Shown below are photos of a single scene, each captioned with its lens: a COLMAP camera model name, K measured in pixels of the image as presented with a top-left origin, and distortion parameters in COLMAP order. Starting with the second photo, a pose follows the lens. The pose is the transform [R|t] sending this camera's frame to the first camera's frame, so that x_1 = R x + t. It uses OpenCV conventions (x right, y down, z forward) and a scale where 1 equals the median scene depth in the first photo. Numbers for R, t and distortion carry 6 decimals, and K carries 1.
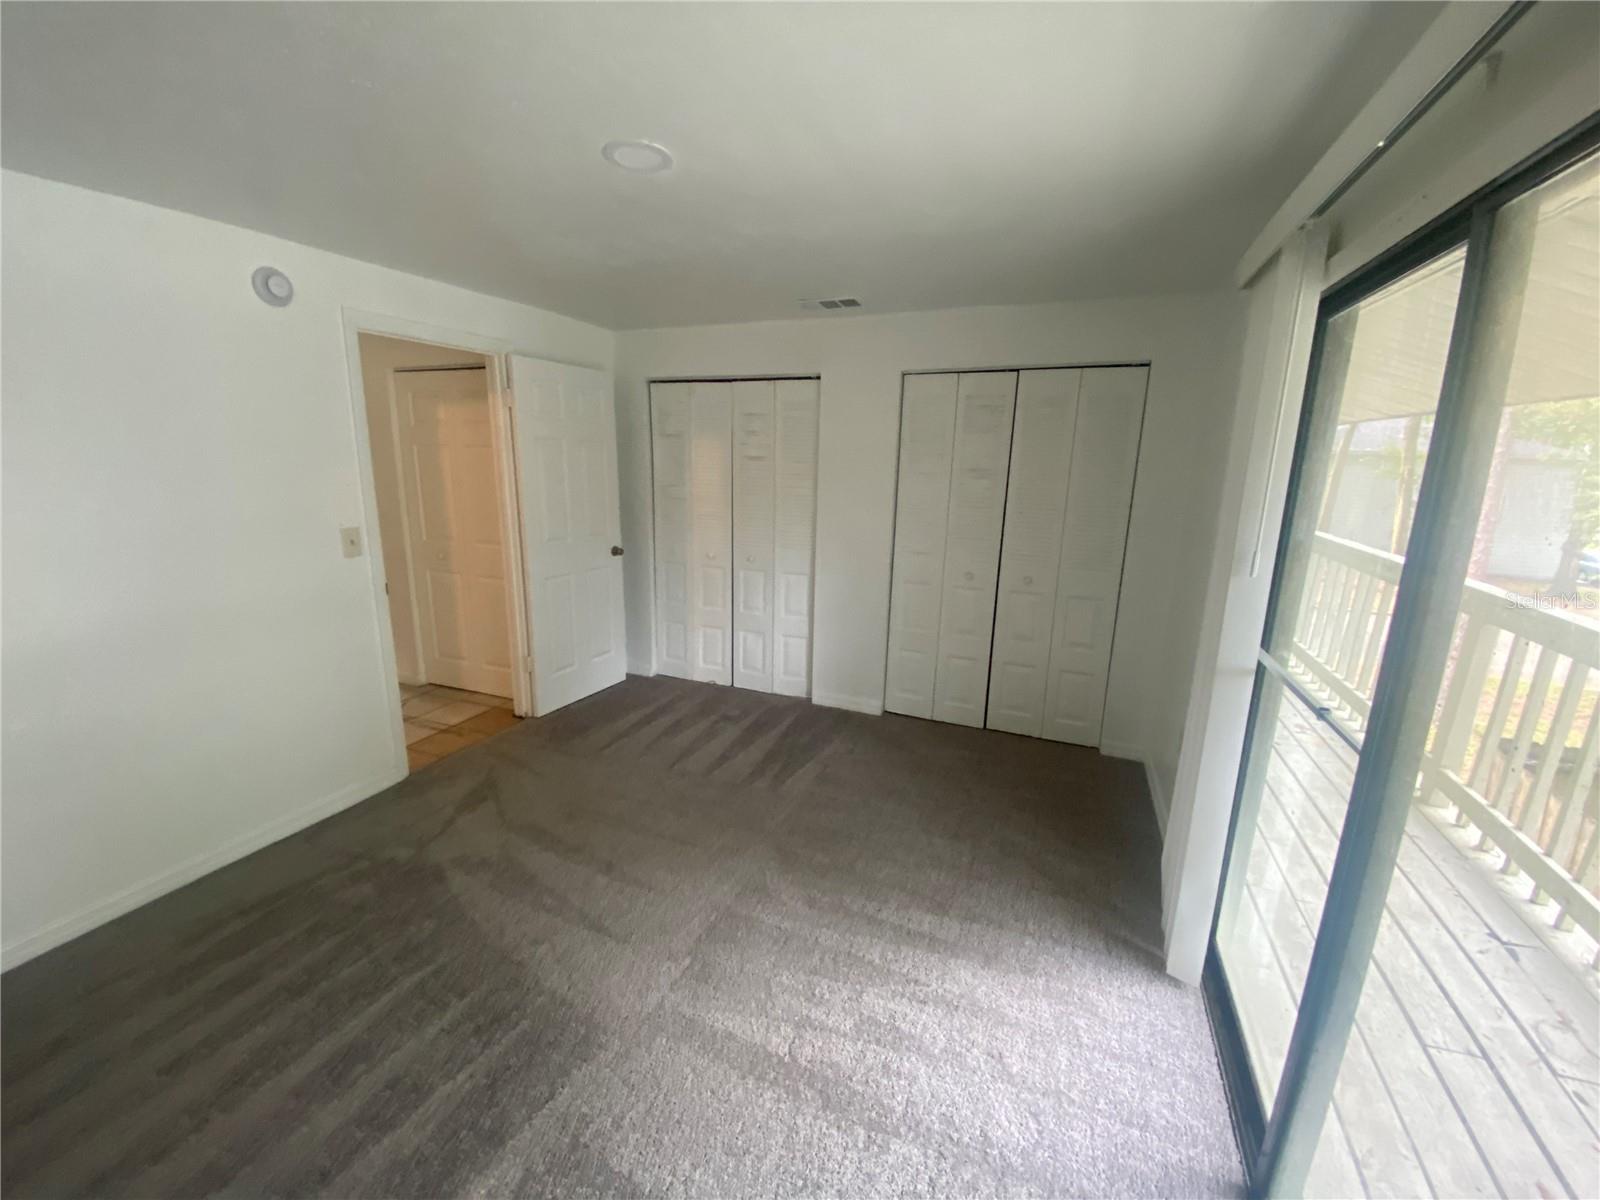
lens RADIAL K [[638.3, 0, 806.2], [0, 638.3, 601.9], [0, 0, 1]] dist [-0.033419, -0.002515]
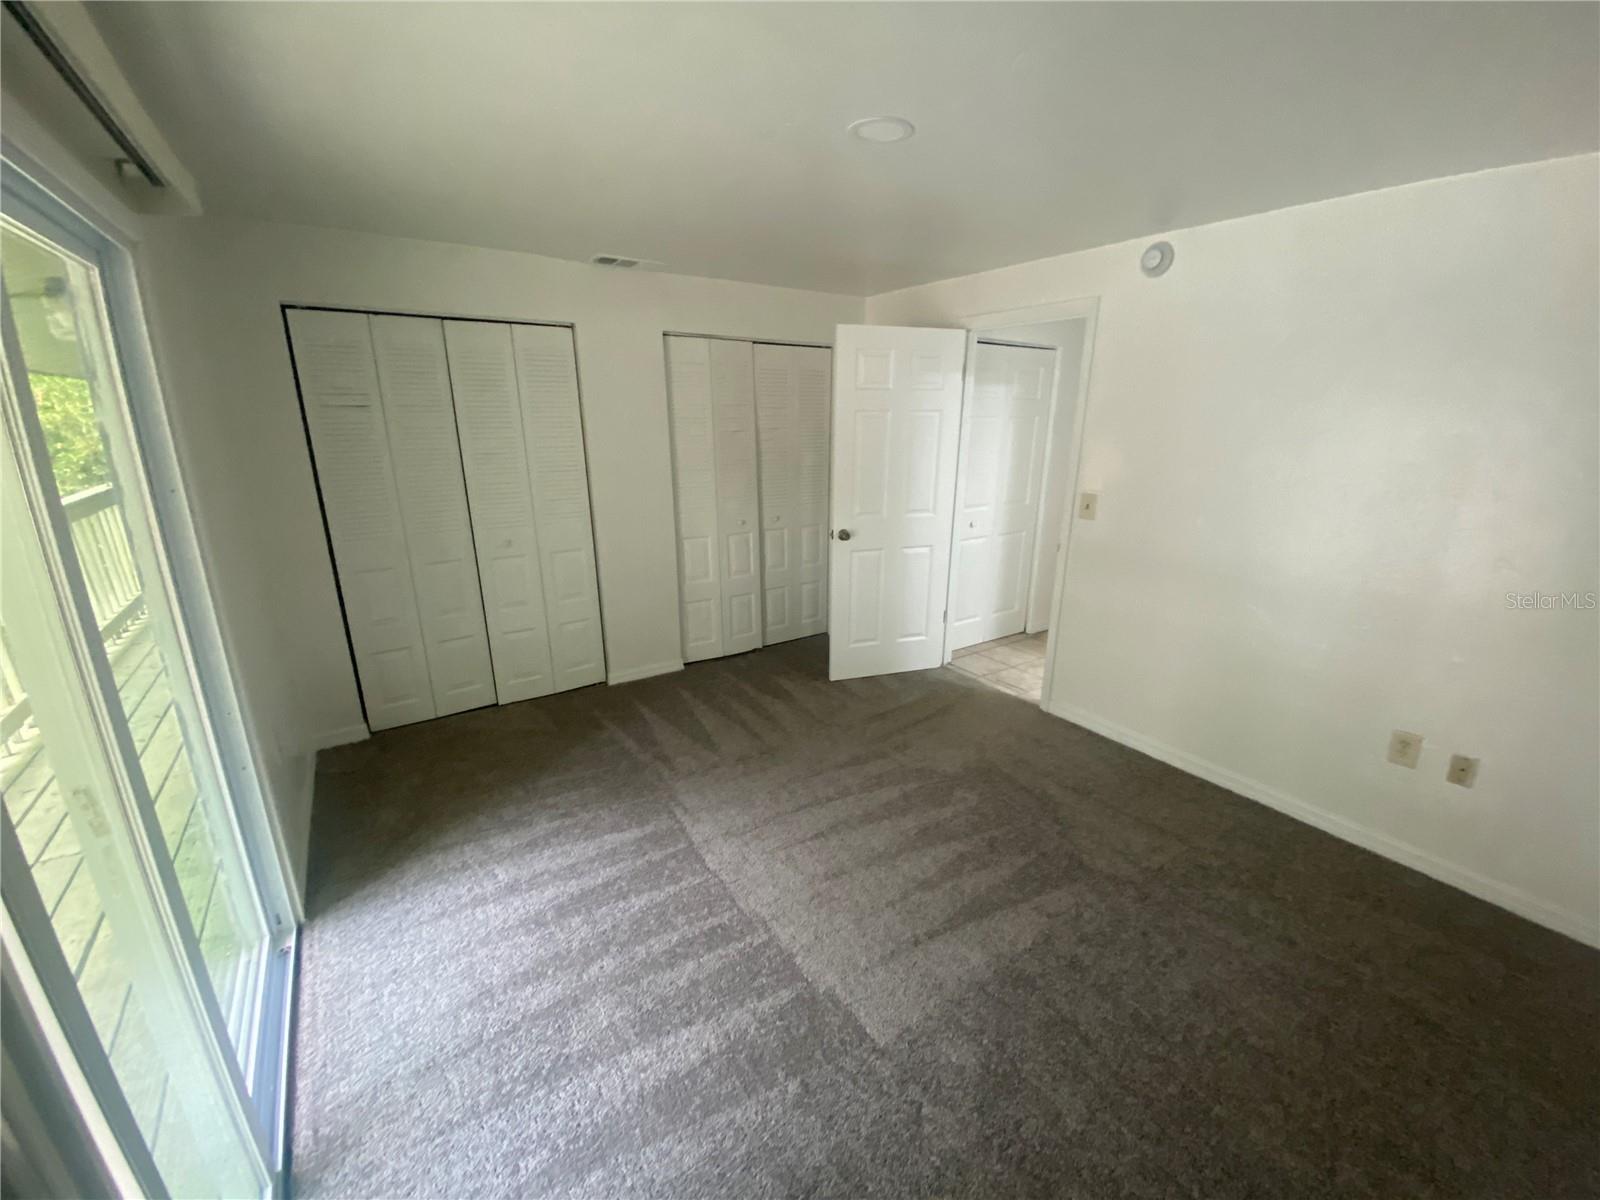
lens RADIAL K [[638.3, 0, 808.0], [0, 638.3, 604.4], [0, 0, 1]] dist [-0.033419, -0.002515]
pose [[0.541345, -0.247640, 0.803505, -0.559737], [0.186174, 0.967225, 0.172667, -0.062899], [-0.819929, 0.056119, 0.569707, 0.225620]]
